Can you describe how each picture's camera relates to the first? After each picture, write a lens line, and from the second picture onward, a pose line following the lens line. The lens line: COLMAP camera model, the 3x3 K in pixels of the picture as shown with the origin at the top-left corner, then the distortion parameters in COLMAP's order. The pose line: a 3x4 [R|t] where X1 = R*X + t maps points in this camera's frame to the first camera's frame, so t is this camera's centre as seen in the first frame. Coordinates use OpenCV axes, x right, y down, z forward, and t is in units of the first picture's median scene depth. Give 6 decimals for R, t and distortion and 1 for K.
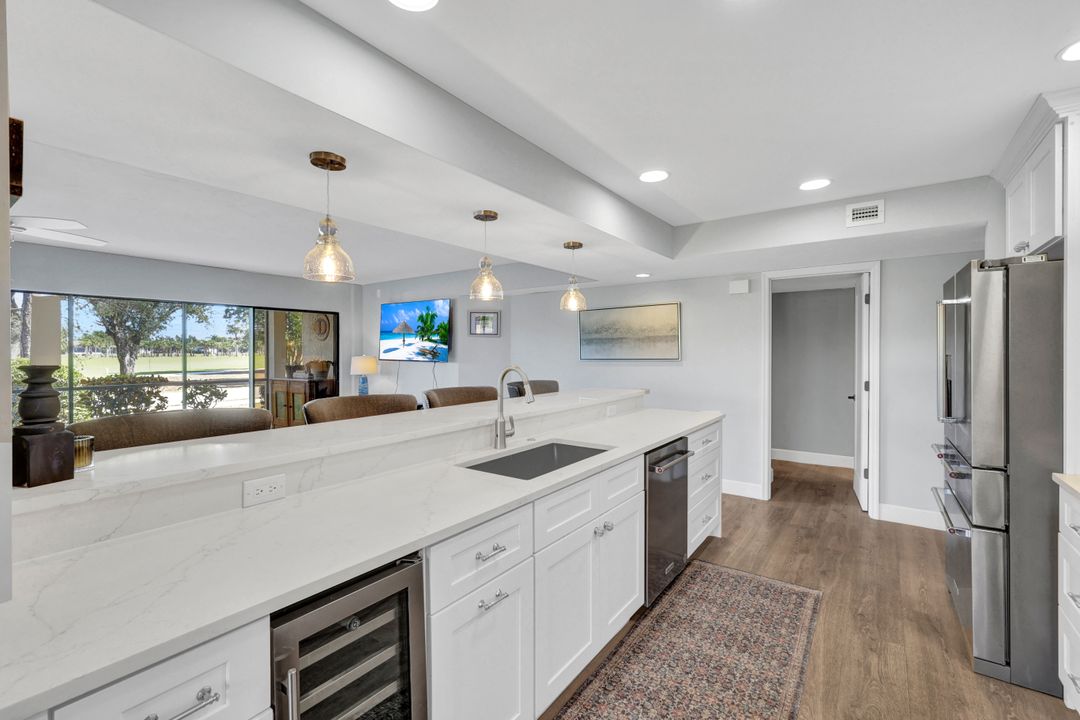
lens RADIAL K [[465.5, 0, 545.7], [0, 465.5, 353.6], [0, 0, 1]] dist [0.007591, -0.000695]
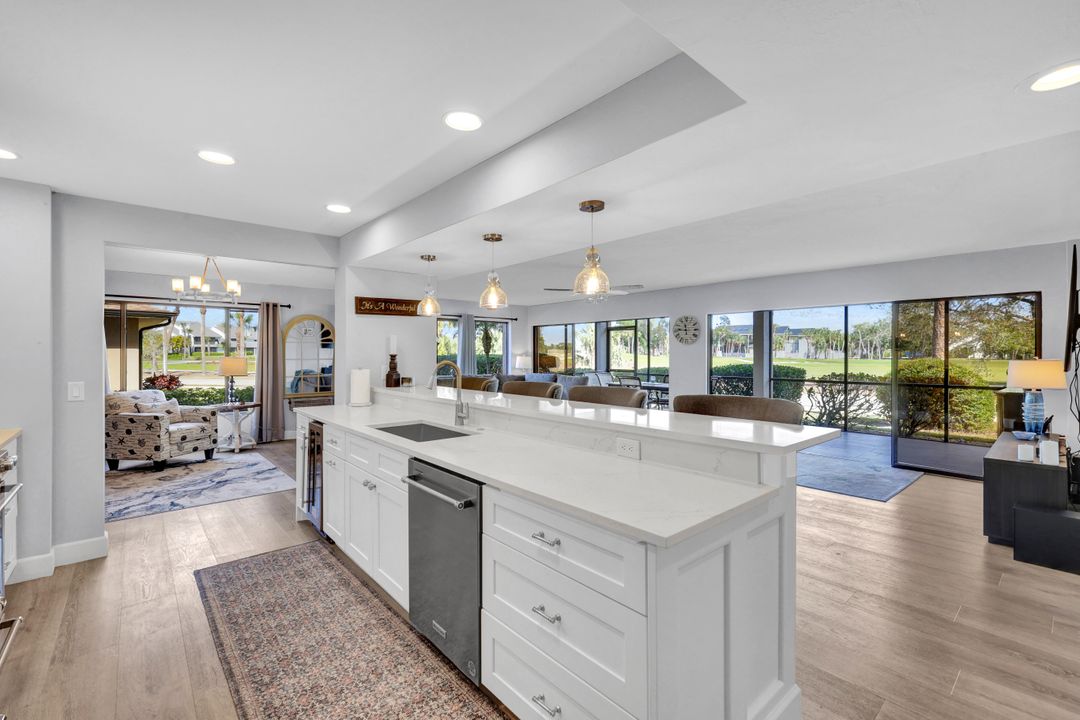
lens RADIAL K [[465.5, 0, 532.7], [0, 465.5, 353.7], [0, 0, 1]] dist [0.007591, -0.000695]
pose [[-0.241344, -0.000210, -0.970440, 0.856225], [-0.005881, 0.999982, 0.001246, 0.002584], [0.970422, 0.006008, -0.241341, 1.169449]]
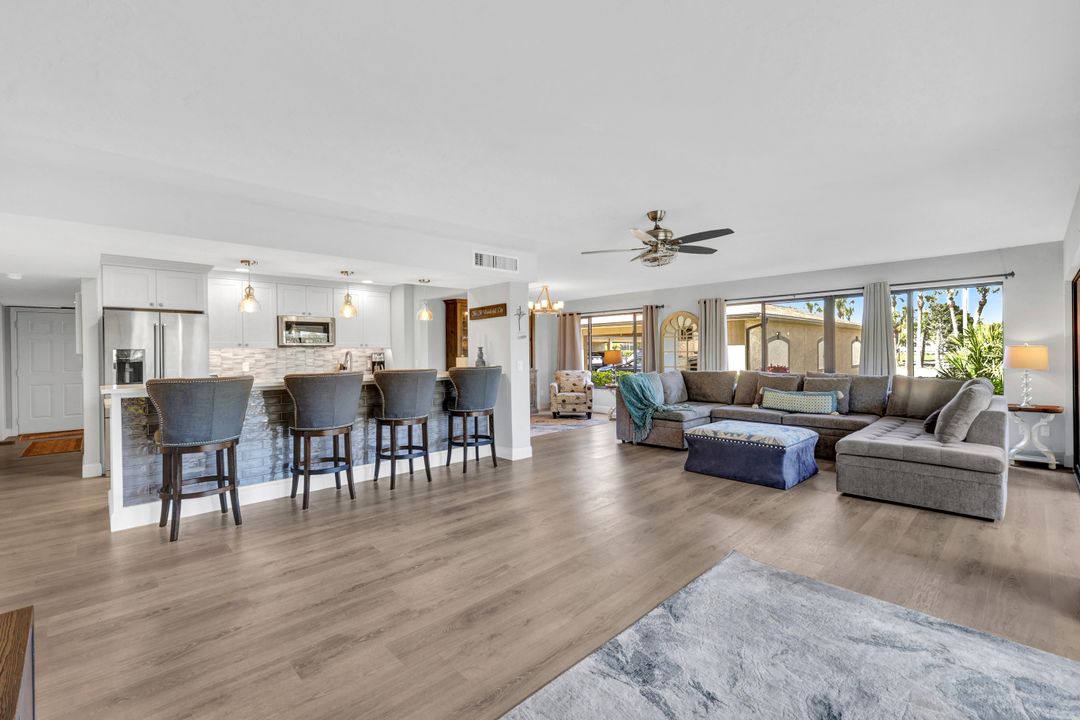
lens RADIAL K [[465.5, 0, 550.4], [0, 465.5, 353.1], [0, 0, 1]] dist [0.007591, -0.000695]
pose [[-0.985290, 0.009695, 0.170618, -1.084218], [0.011233, 0.999904, 0.008051, 0.022363], [-0.170523, 0.009849, -0.985304, 2.319836]]
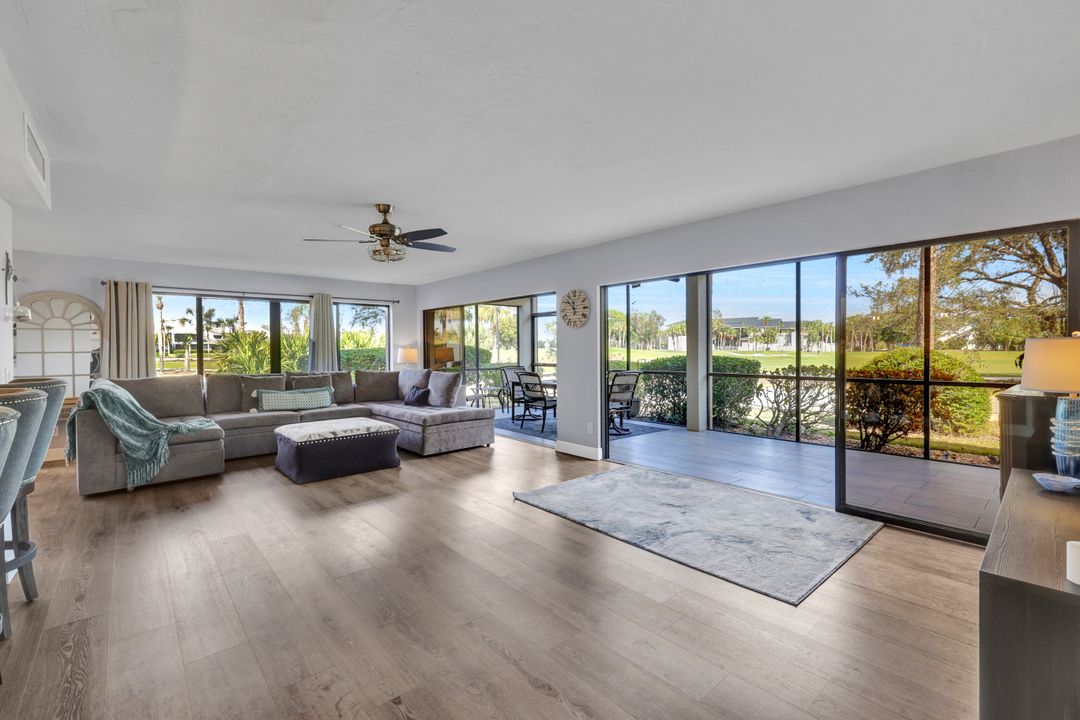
lens RADIAL K [[465.5, 0, 529.4], [0, 465.5, 355.7], [0, 0, 1]] dist [0.007591, -0.000695]
pose [[-0.237059, 0.016105, -0.971362, 0.021936], [0.001717, 0.999868, 0.016159, 0.030337], [0.971494, 0.002163, -0.237055, 1.644958]]
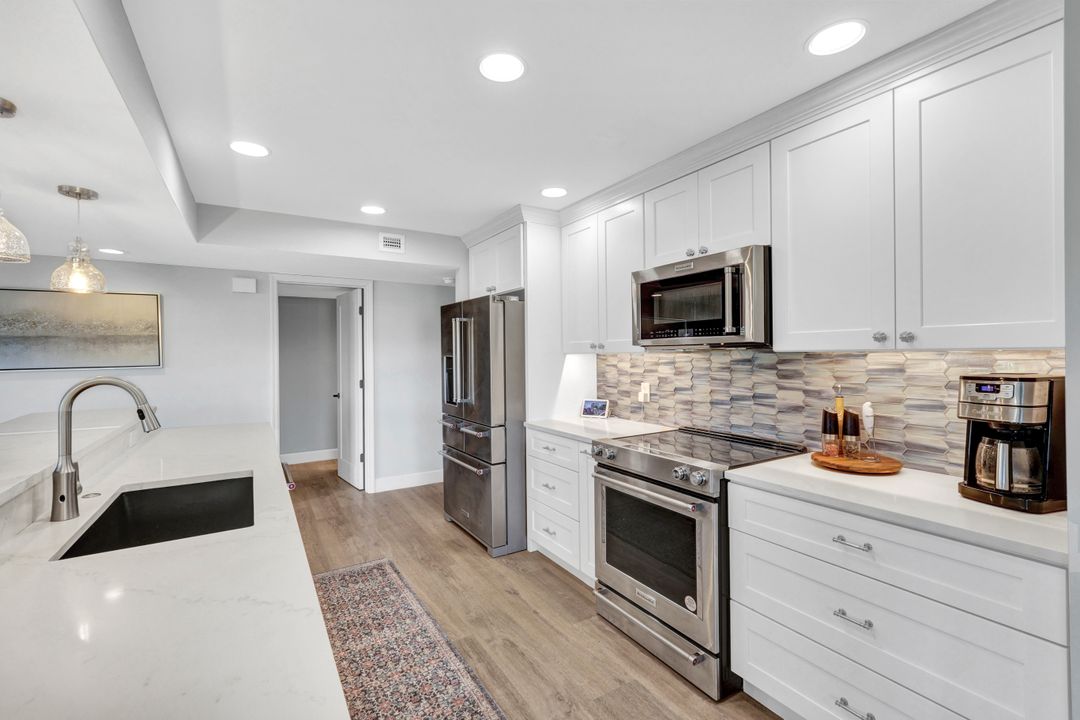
lens RADIAL K [[465.5, 0, 536.2], [0, 465.5, 354.8], [0, 0, 1]] dist [0.007591, -0.000695]
pose [[0.397993, -0.002548, 0.917385, -0.312477], [0.011849, 0.999927, -0.002363, 0.004405], [-0.917312, 0.011811, 0.397994, 0.167571]]
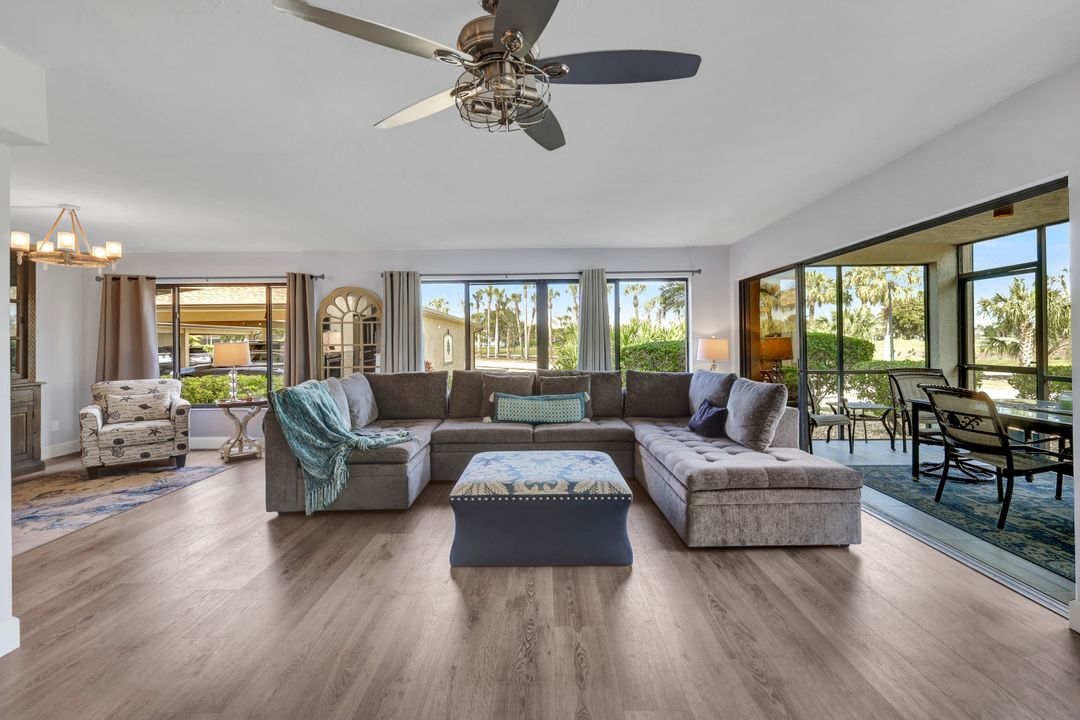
lens RADIAL K [[465.5, 0, 542.9], [0, 465.5, 342.2], [0, 0, 1]] dist [0.007591, -0.000695]
pose [[-0.814155, 0.007006, -0.580605, -0.894601], [0.007006, 0.999973, 0.002242, 0.034883], [0.580605, -0.002242, -0.814182, 1.396740]]
